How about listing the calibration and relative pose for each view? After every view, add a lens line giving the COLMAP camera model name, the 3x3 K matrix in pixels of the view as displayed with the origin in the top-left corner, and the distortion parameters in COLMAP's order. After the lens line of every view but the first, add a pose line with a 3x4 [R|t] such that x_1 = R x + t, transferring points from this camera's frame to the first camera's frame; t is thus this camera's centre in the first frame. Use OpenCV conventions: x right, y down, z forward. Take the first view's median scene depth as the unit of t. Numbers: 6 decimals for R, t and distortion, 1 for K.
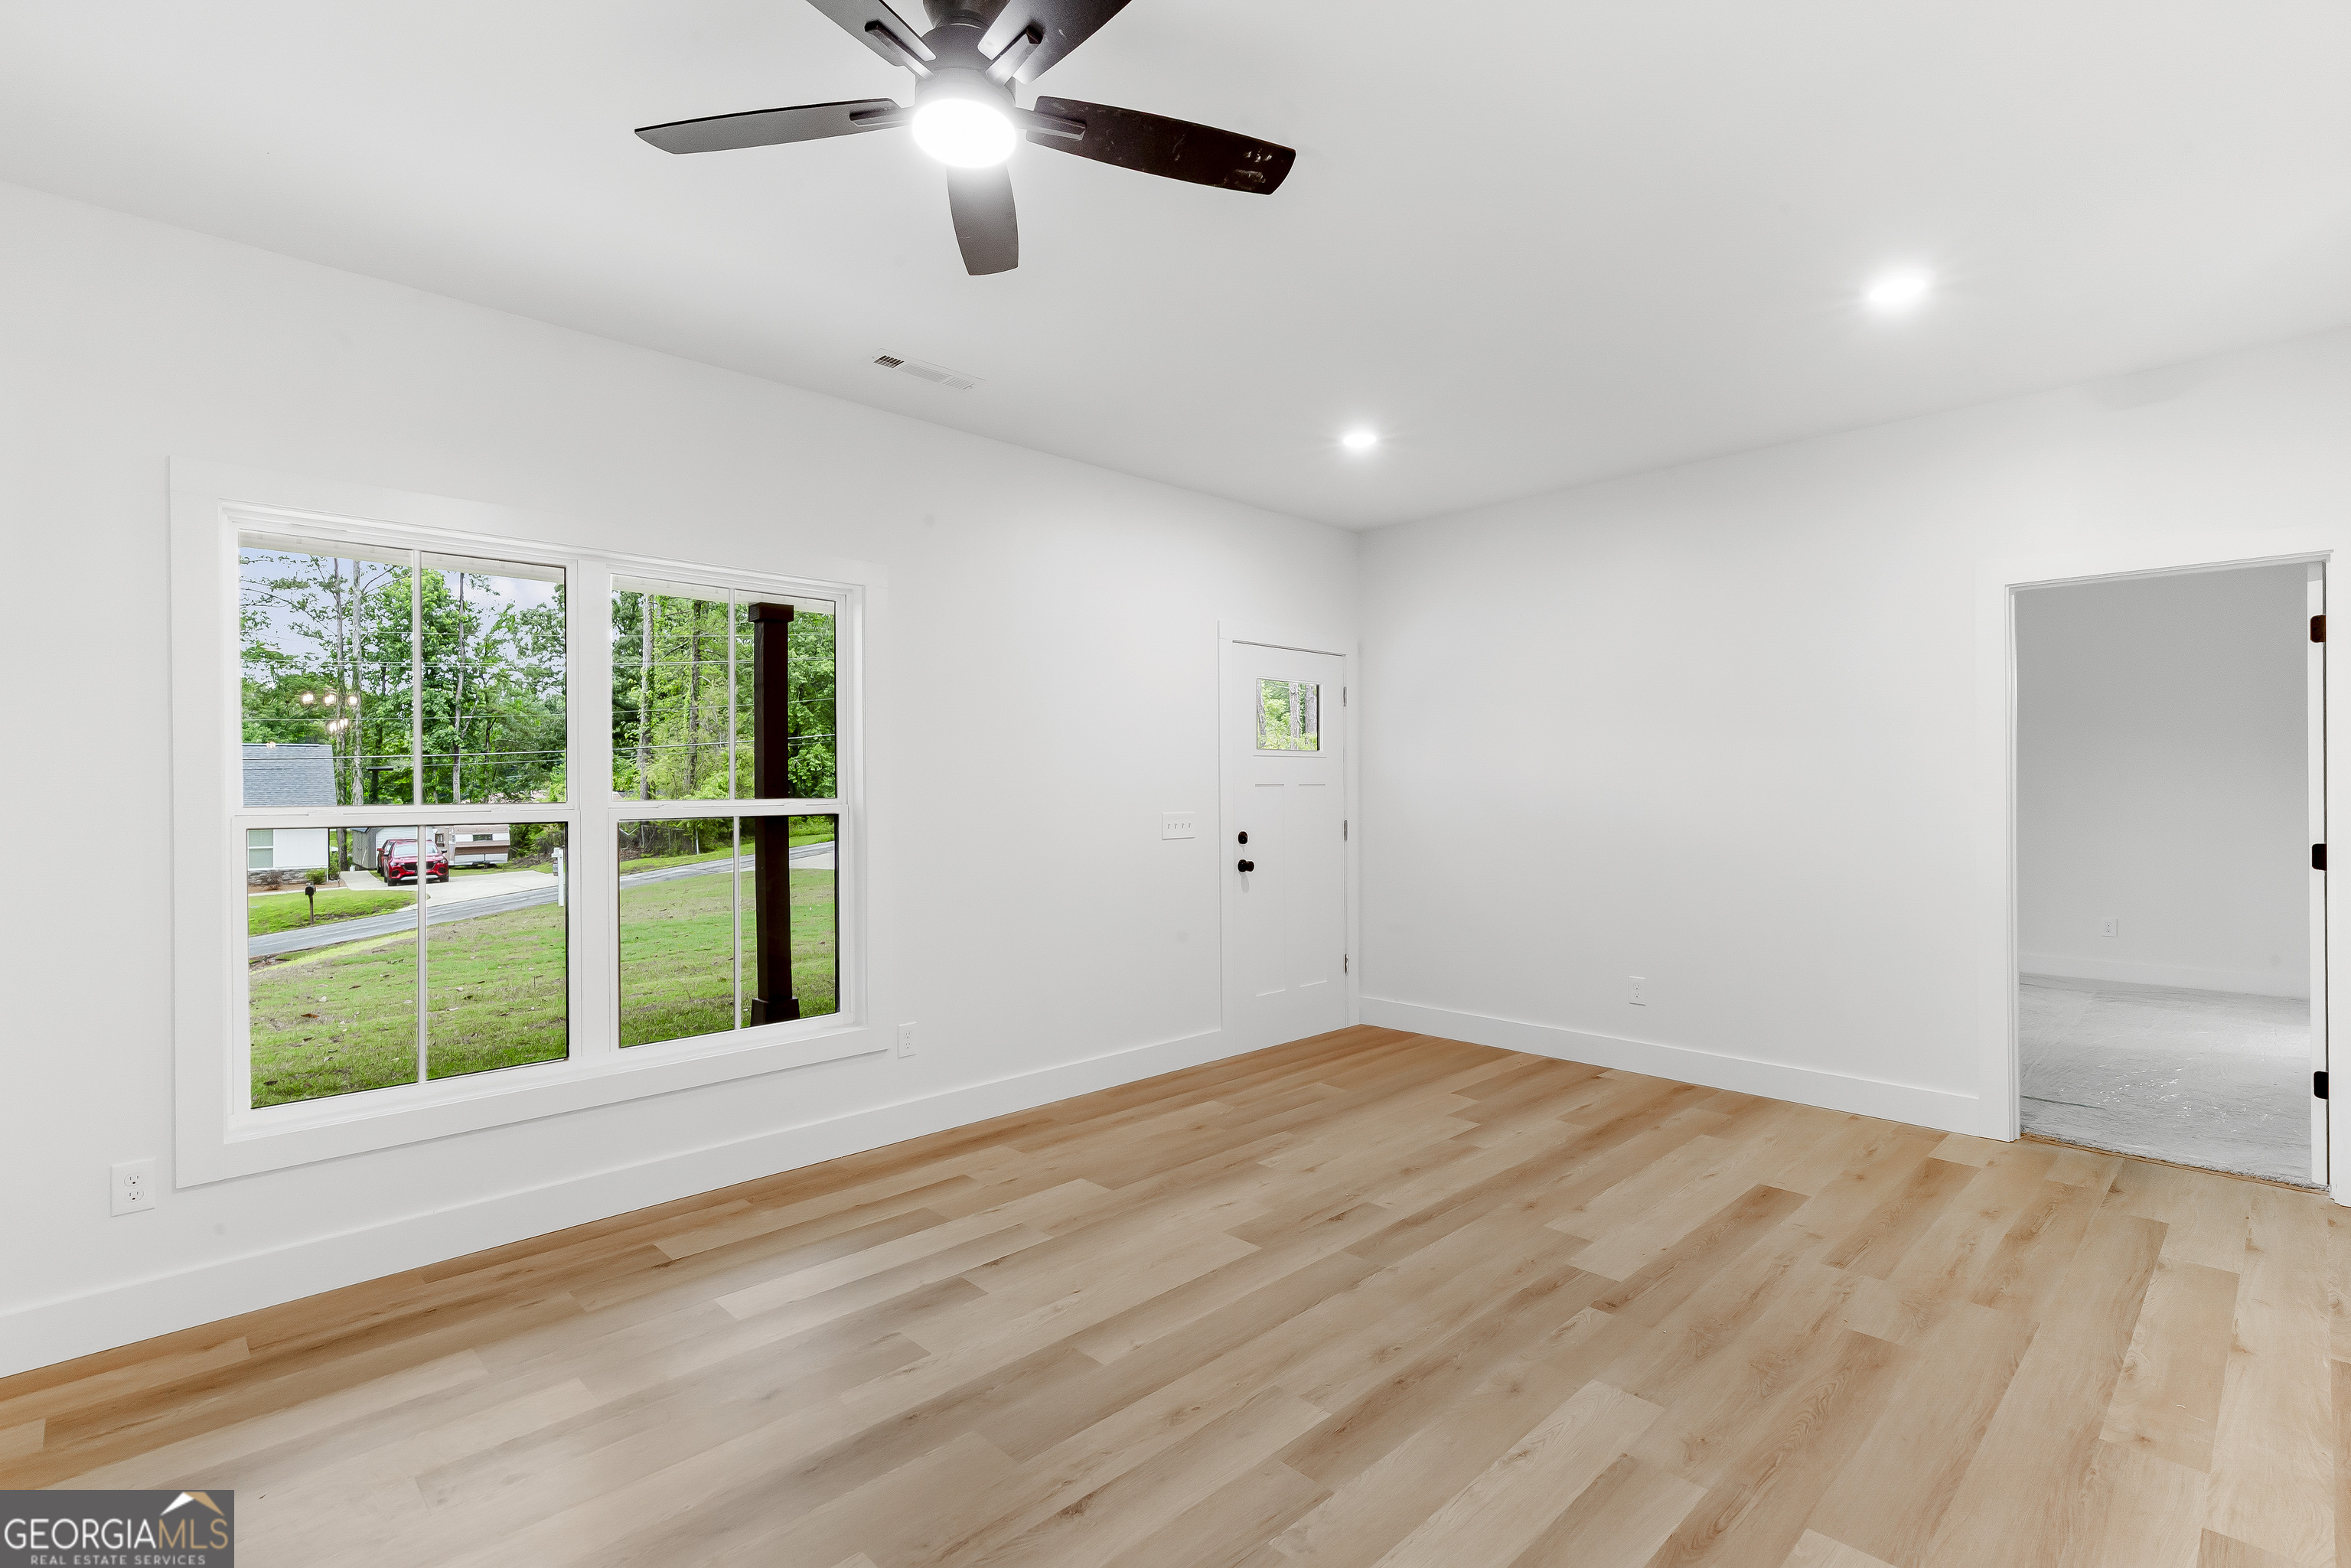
lens RADIAL K [[1087.6, 0, 1200.6], [0, 1087.6, 792.0], [0, 0, 1]] dist [0.002428, 0.000367]
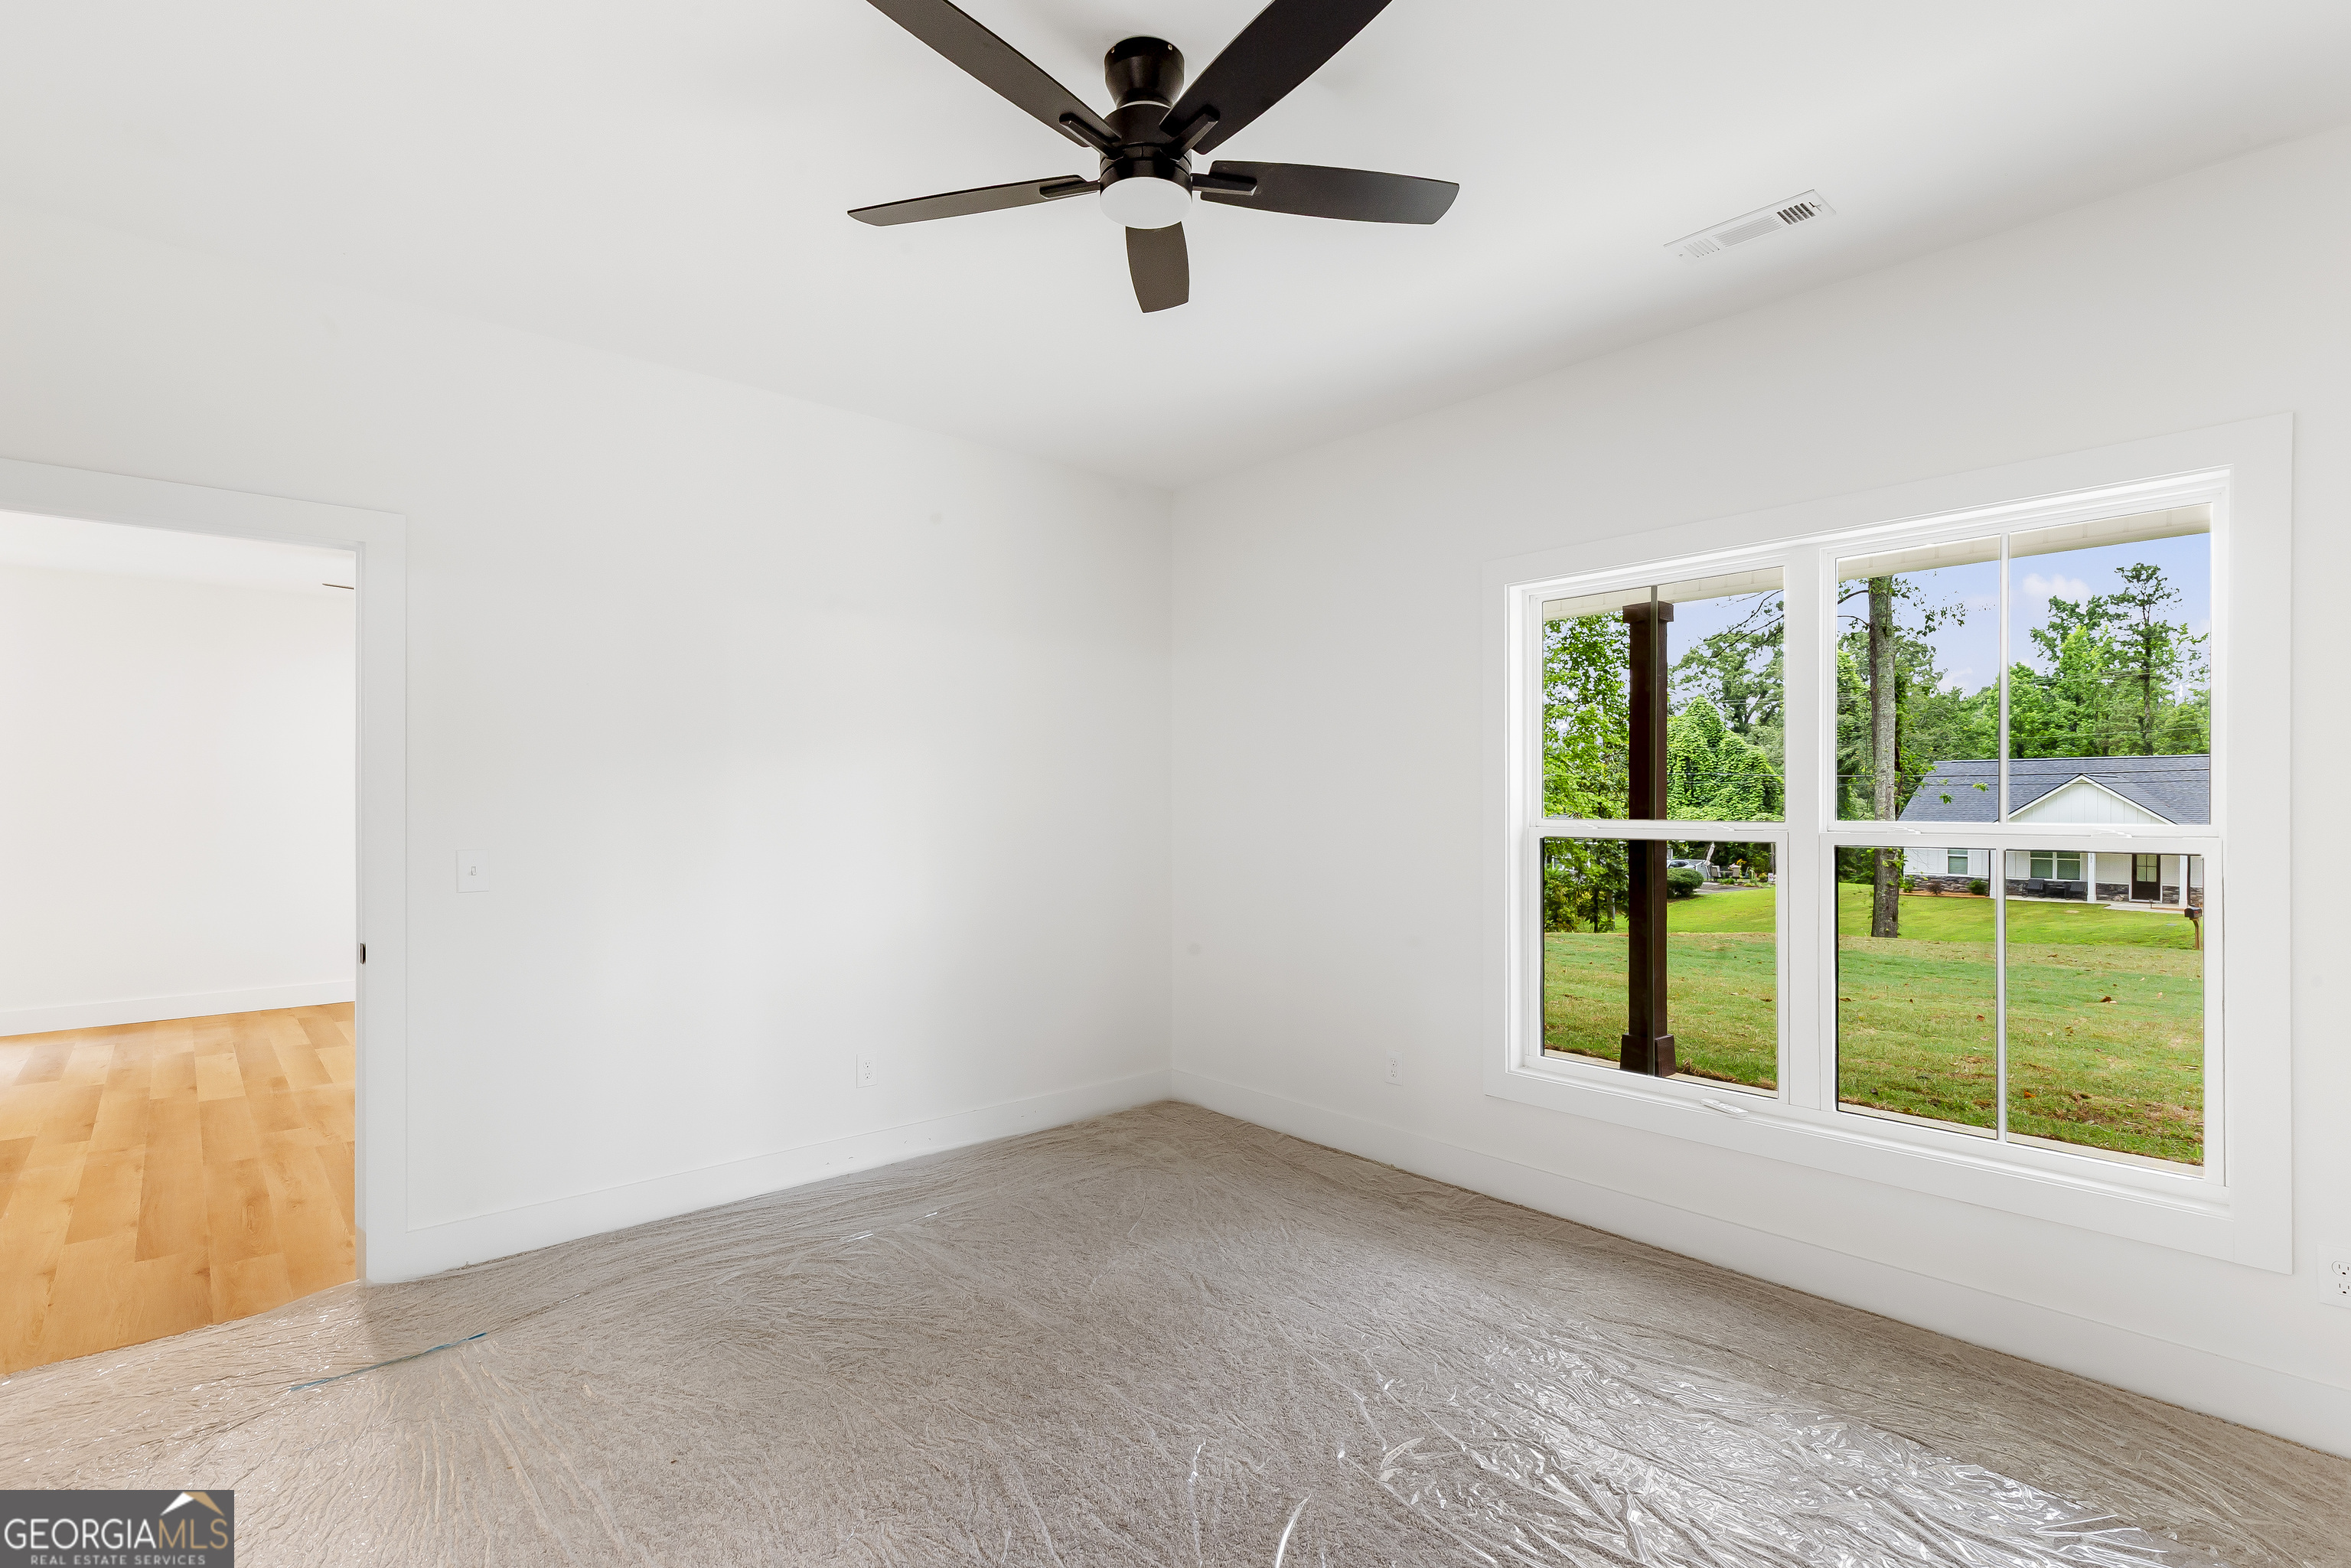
lens RADIAL K [[1087.6, 0, 1200.6], [0, 1087.6, 792.0], [0, 0, 1]] dist [0.002428, 0.000367]
pose [[-0.021395, -0.010466, -0.999716, 1.786225], [-0.009848, 0.999899, -0.010257, -0.033518], [0.999723, 0.009626, -0.021496, 1.902844]]
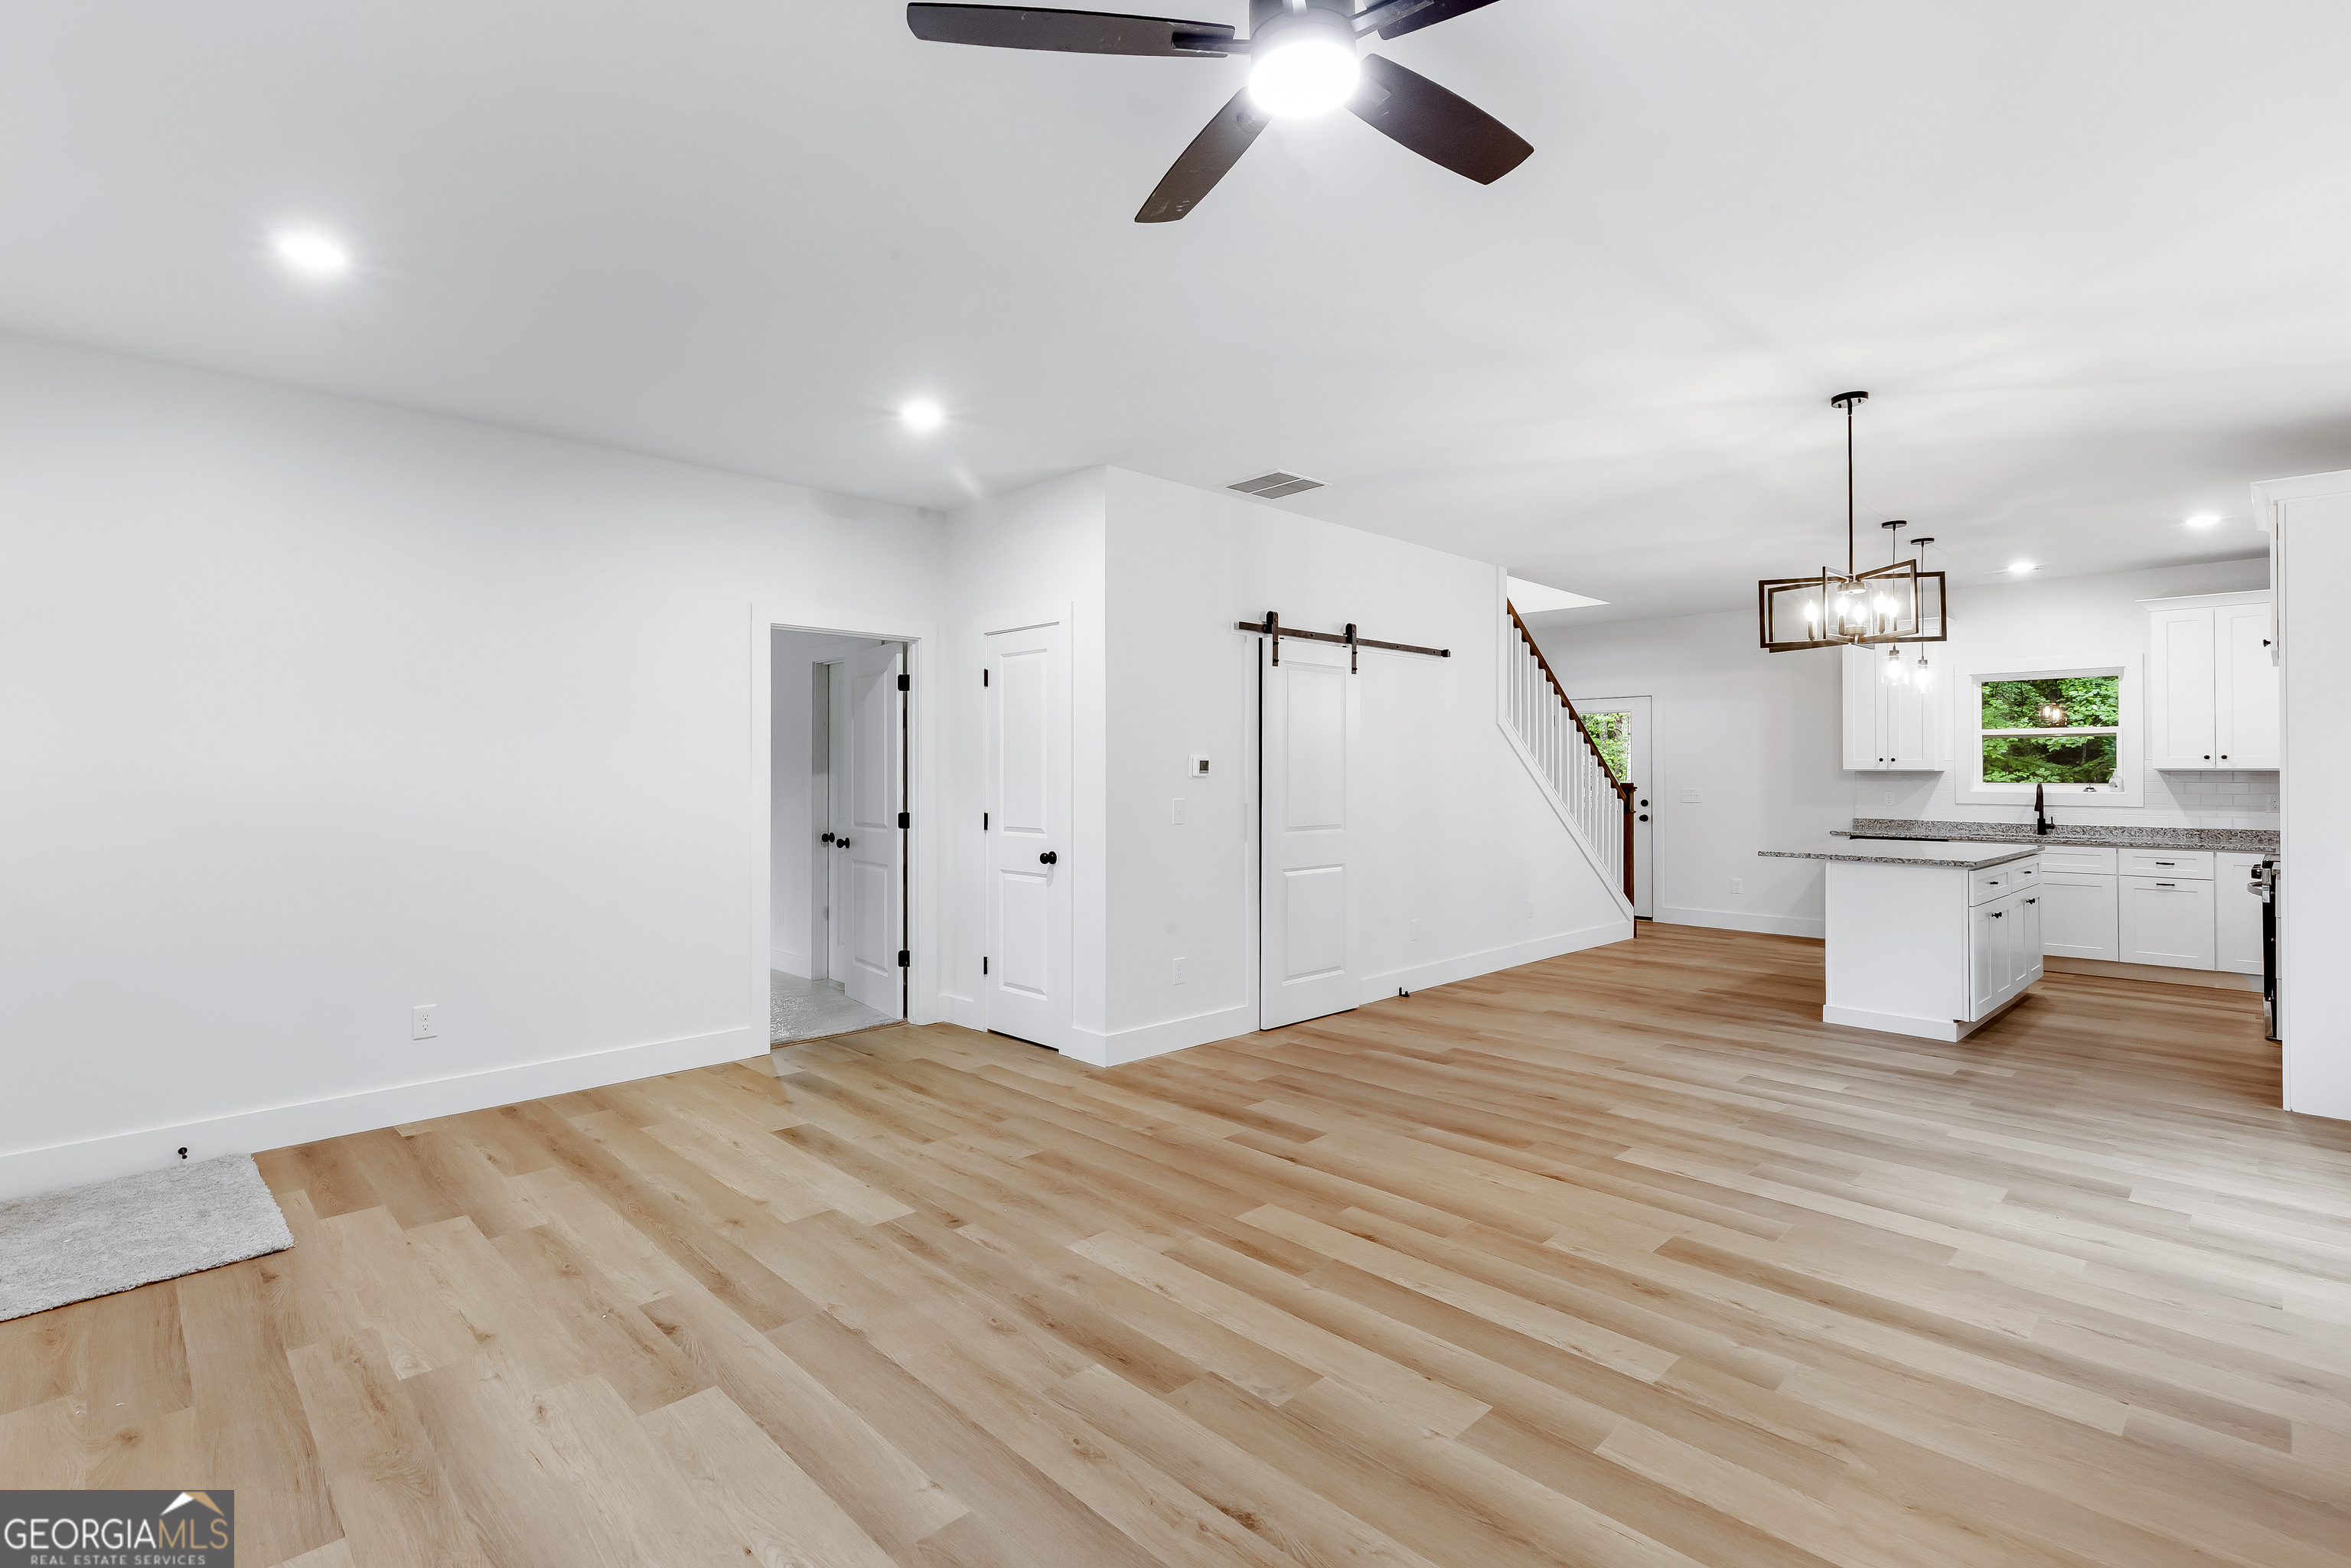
lens RADIAL K [[1087.6, 0, 1200.6], [0, 1087.6, 792.0], [0, 0, 1]] dist [0.002428, 0.000367]
pose [[-0.006213, -0.014090, 0.999881, -0.601054], [0.010270, 0.999847, 0.014154, 0.007073], [-0.999928, 0.010357, -0.006067, 0.592400]]
